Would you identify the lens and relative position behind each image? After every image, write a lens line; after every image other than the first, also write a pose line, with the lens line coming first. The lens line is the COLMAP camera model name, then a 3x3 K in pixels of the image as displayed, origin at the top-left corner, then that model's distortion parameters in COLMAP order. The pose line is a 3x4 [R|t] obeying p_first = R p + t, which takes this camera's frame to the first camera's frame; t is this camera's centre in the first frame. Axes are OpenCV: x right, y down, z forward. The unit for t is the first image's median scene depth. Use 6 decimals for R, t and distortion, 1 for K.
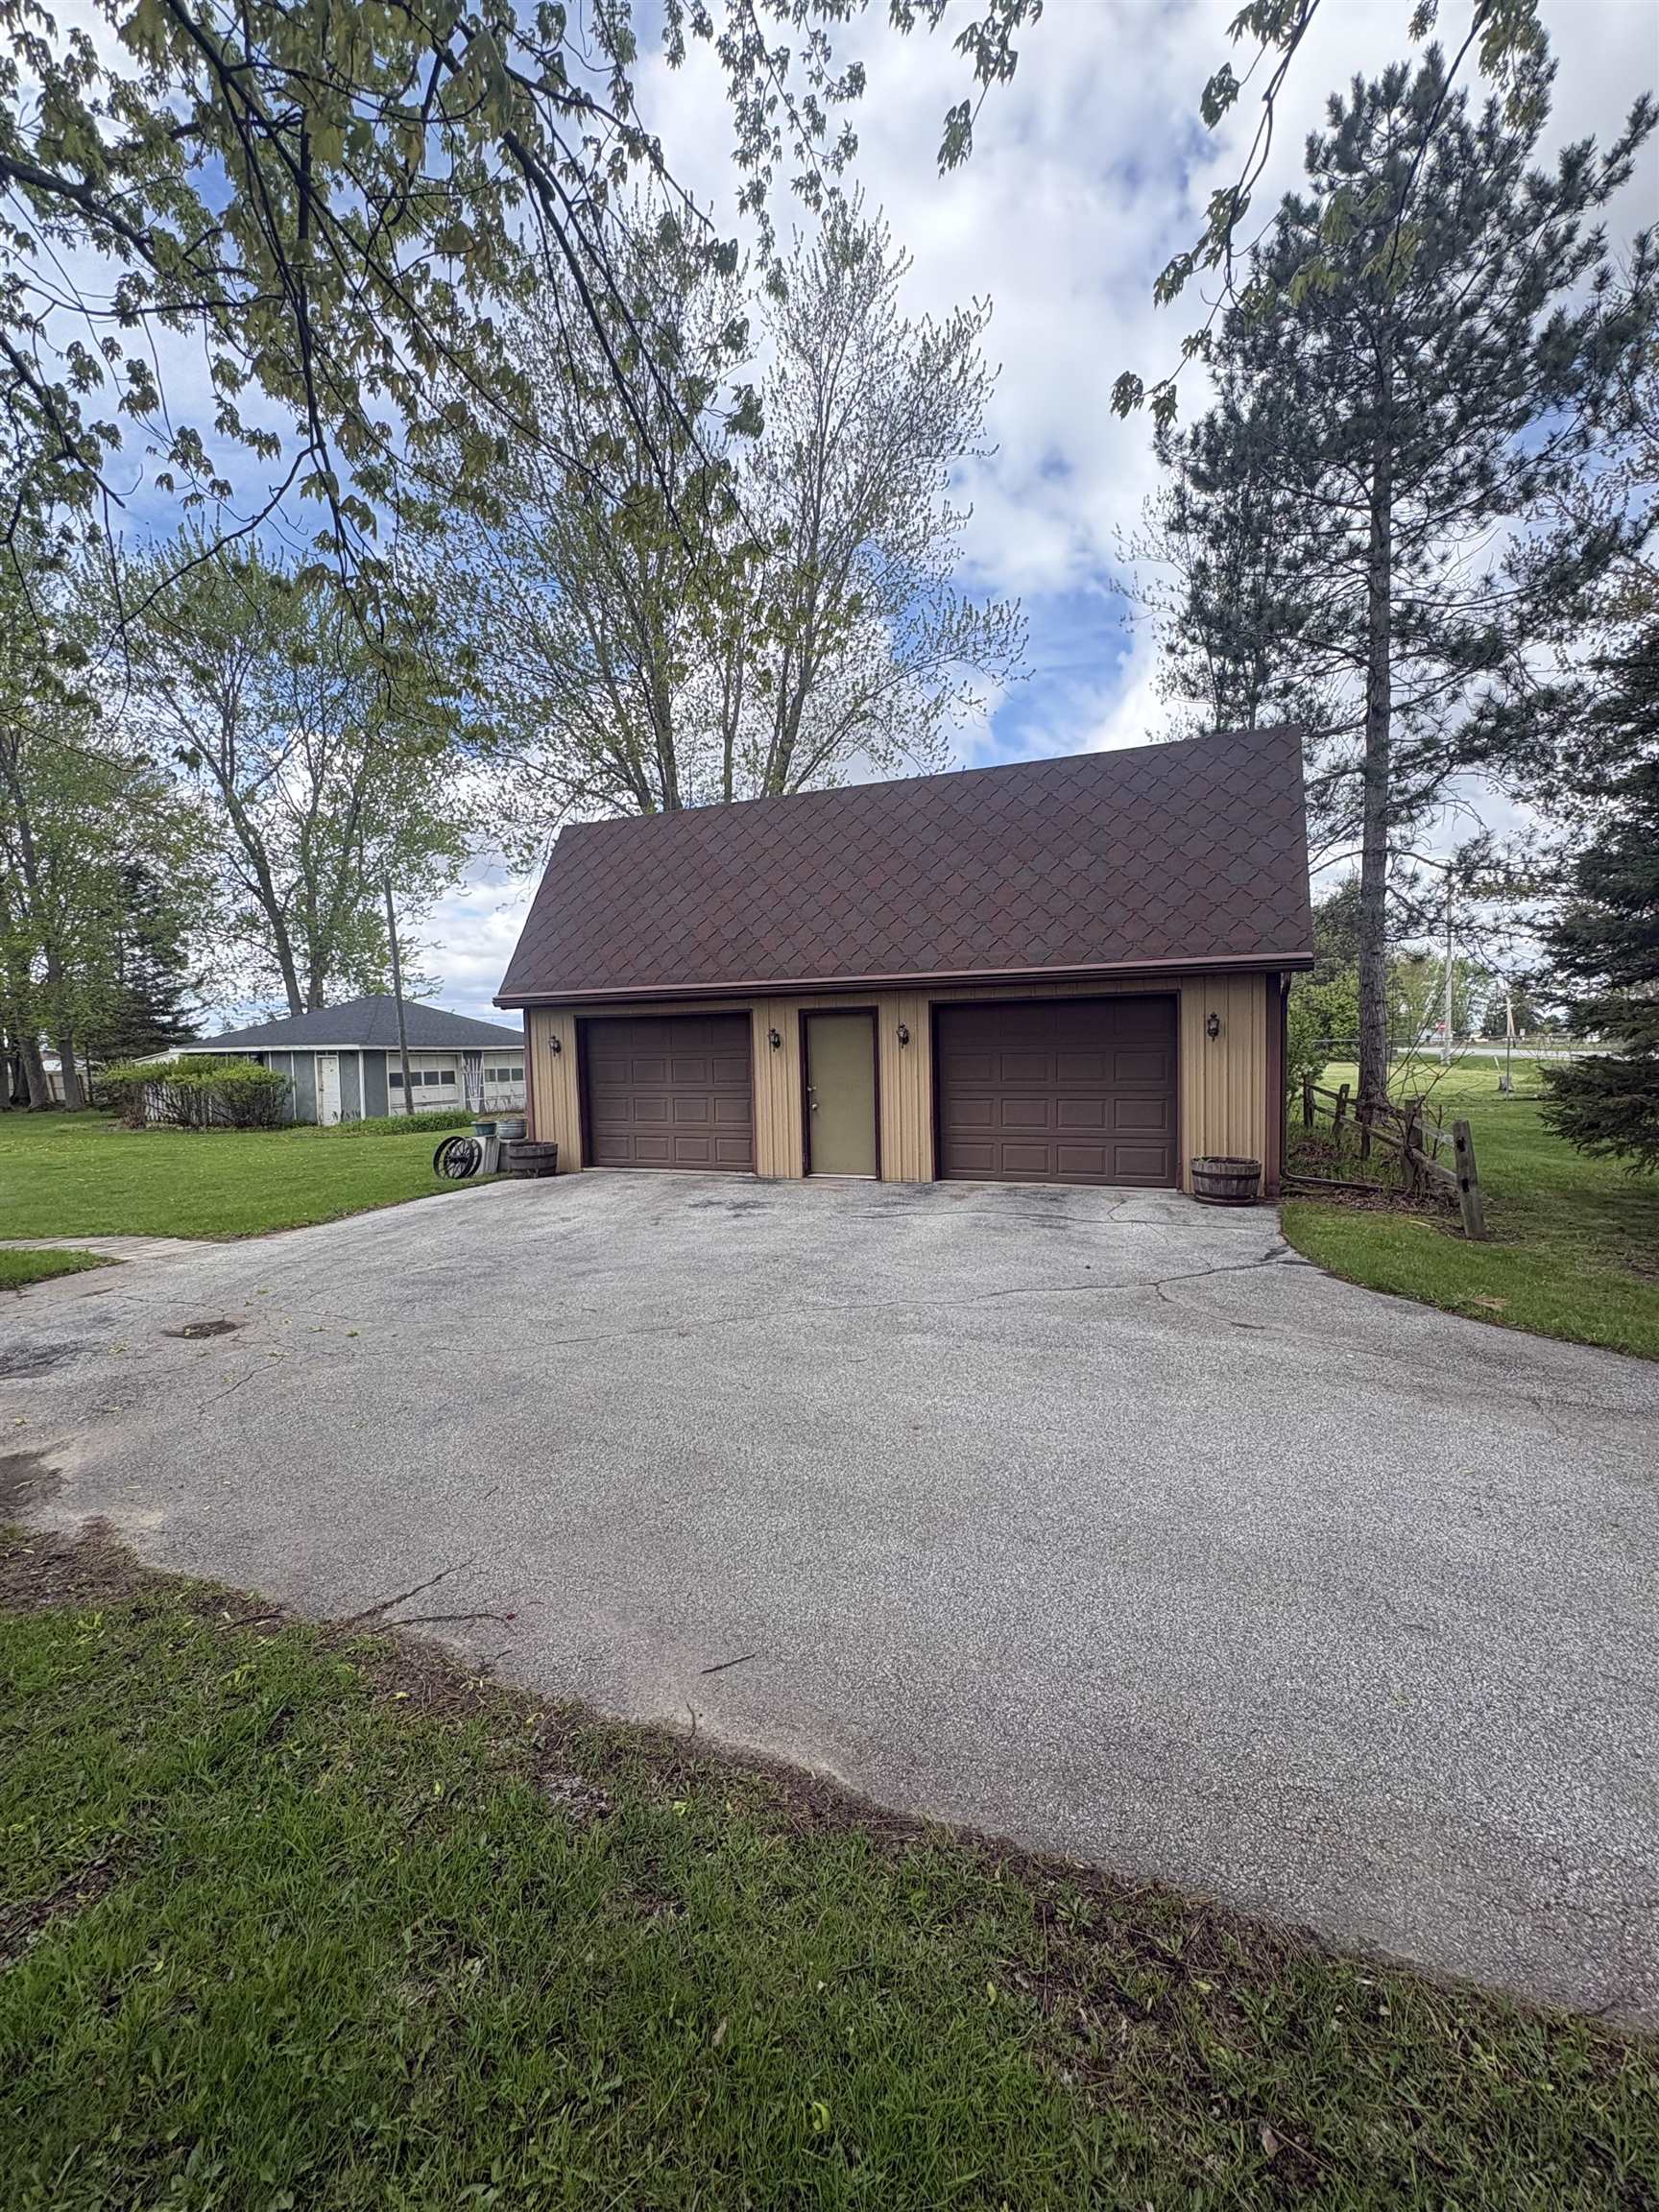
lens RADIAL K [[890.4, 0, 840.4], [0, 890.4, 1107.4], [0, 0, 1]] dist [0.001318, -0.000102]
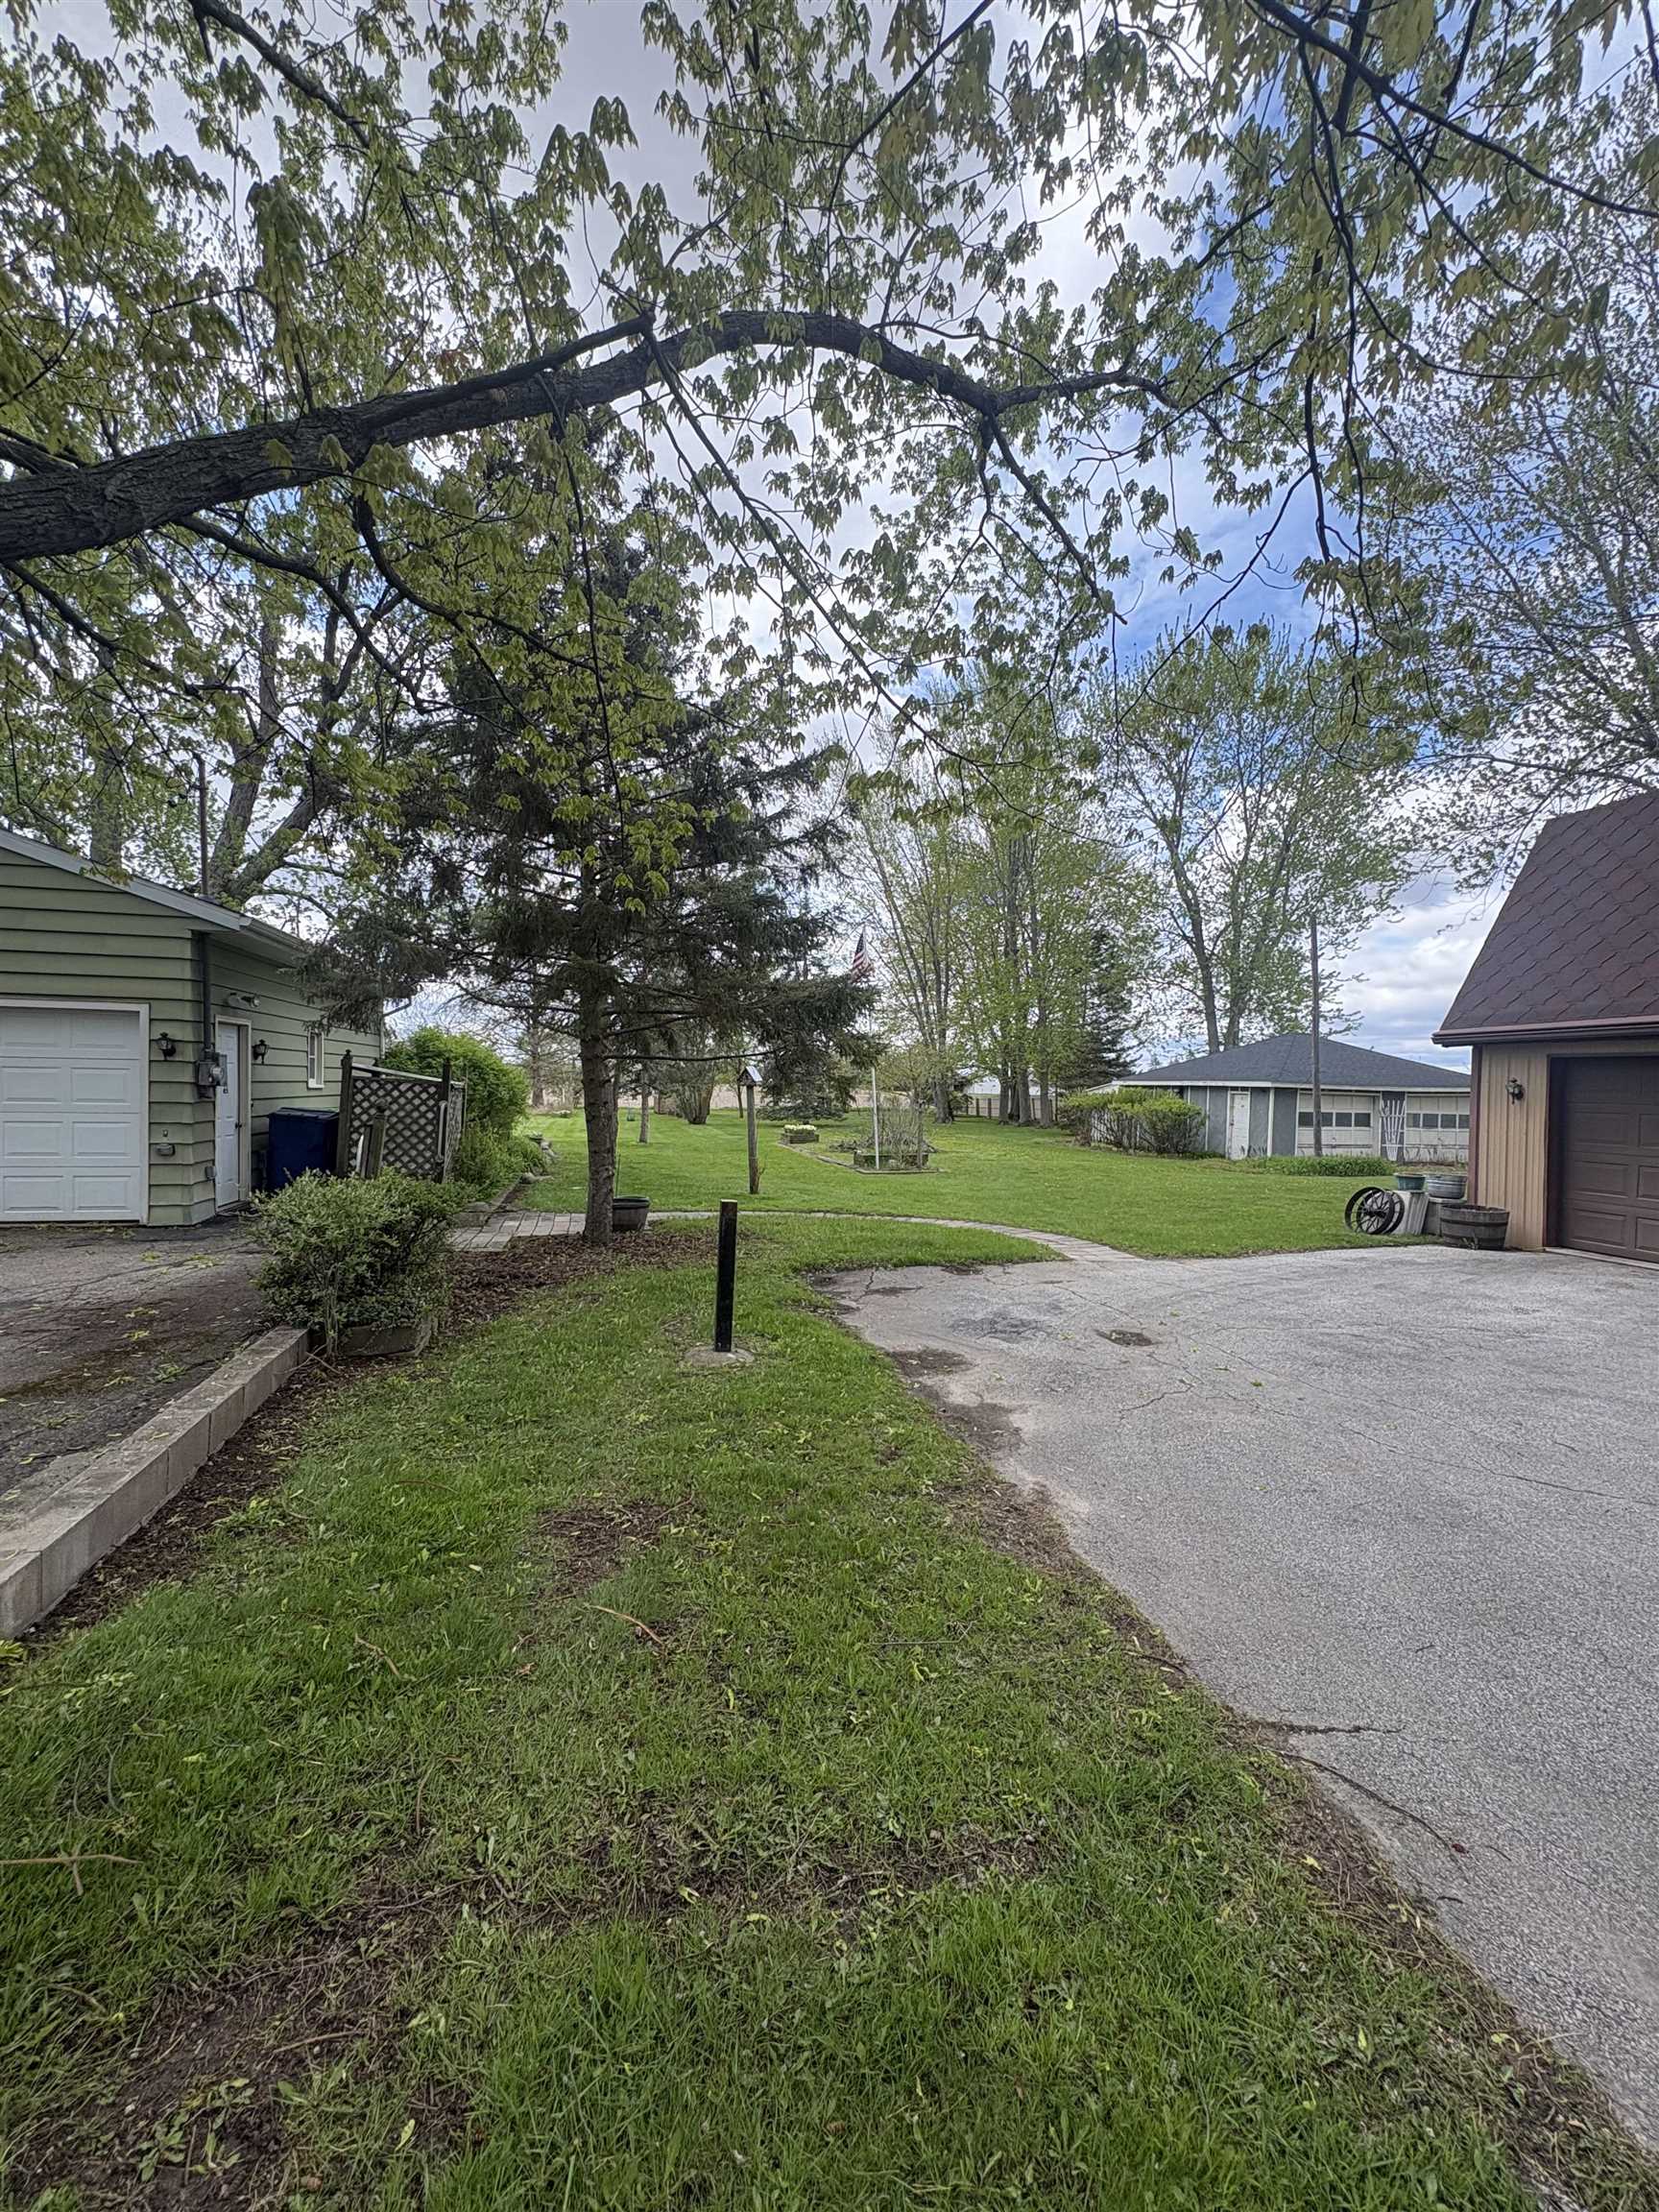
lens RADIAL K [[890.4, 0, 840.4], [0, 890.4, 1107.4], [0, 0, 1]] dist [0.001318, -0.000102]
pose [[0.591656, 0.049082, -0.804695, -0.019584], [-0.081746, 0.996653, 0.000686, -0.003127], [0.802036, 0.065375, 0.593688, 0.016132]]
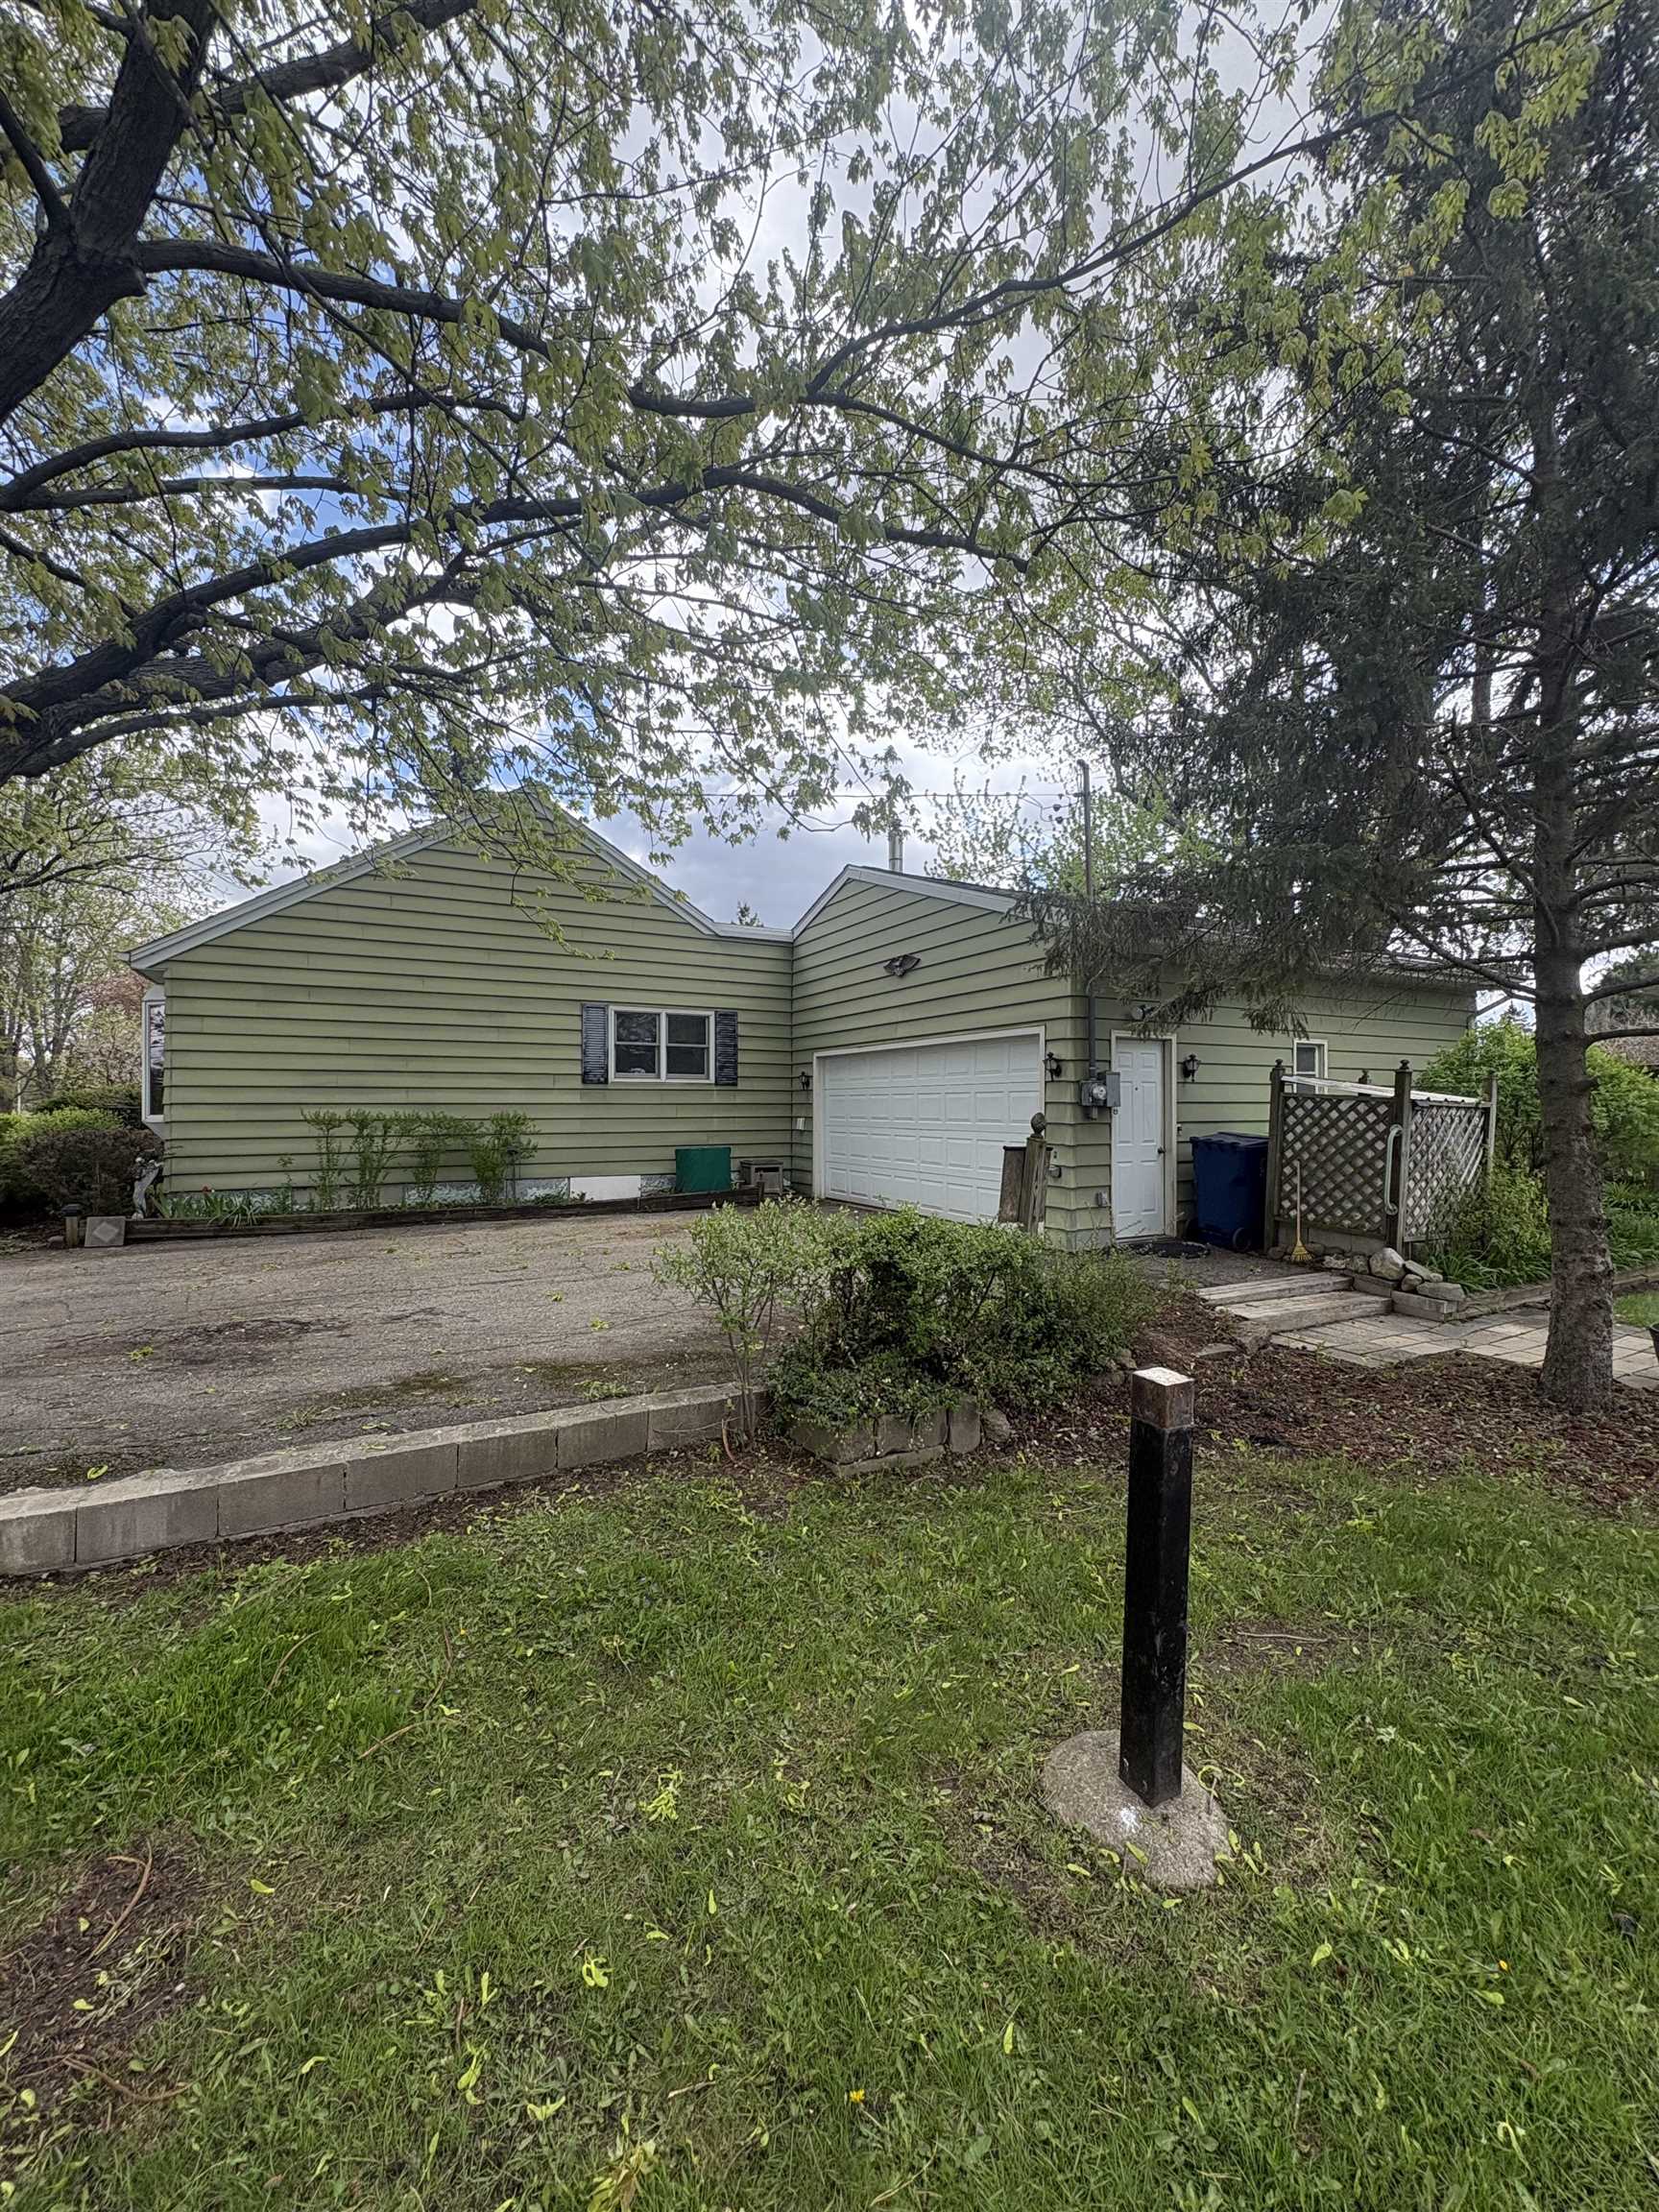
lens RADIAL K [[890.4, 0, 840.4], [0, 890.4, 1107.4], [0, 0, 1]] dist [0.001318, -0.000102]
pose [[-0.634467, 0.017378, -0.772754, -0.282240], [-0.038747, 0.997775, 0.054252, -0.006680], [0.771978, 0.064363, -0.632382, 0.332708]]
